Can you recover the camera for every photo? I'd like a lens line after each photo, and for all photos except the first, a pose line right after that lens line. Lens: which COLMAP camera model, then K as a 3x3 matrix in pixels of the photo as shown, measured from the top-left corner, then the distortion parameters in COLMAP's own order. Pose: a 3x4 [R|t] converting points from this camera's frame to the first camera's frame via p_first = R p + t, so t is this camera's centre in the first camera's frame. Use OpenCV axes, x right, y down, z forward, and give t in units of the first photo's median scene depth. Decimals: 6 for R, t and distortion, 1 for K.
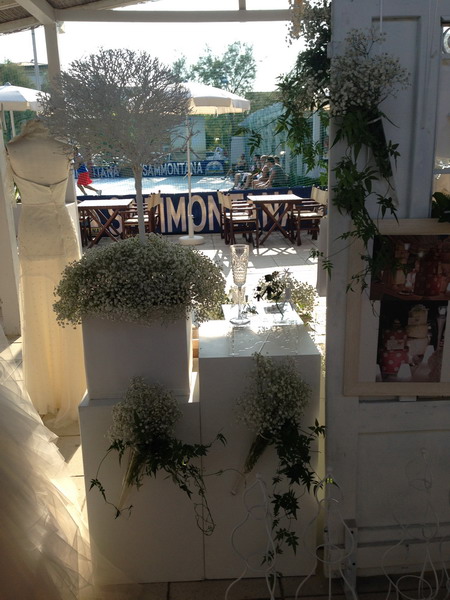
lens RADIAL K [[558.4, 0, 225.0], [0, 558.4, 300.0], [0, 0, 1]] dist [0.131590, -0.209479]
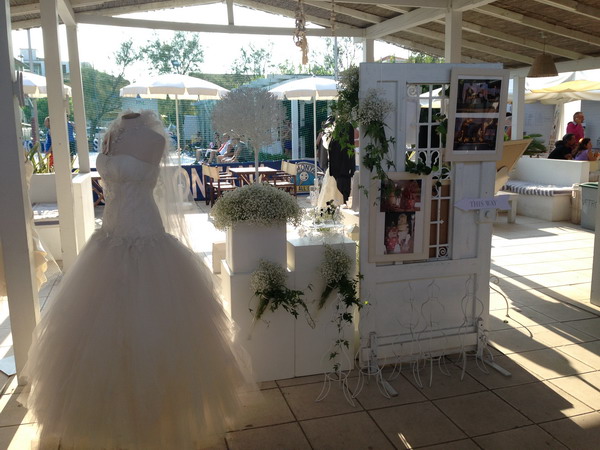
lens RADIAL K [[558.4, 0, 300.0], [0, 558.4, 225.0], [0, 0, 1]] dist [0.131590, -0.209479]
pose [[0.972133, -0.028547, 0.232683, -0.451064], [0.048822, 0.995449, -0.081845, 0.180525], [-0.229288, 0.090924, 0.969103, -0.806283]]
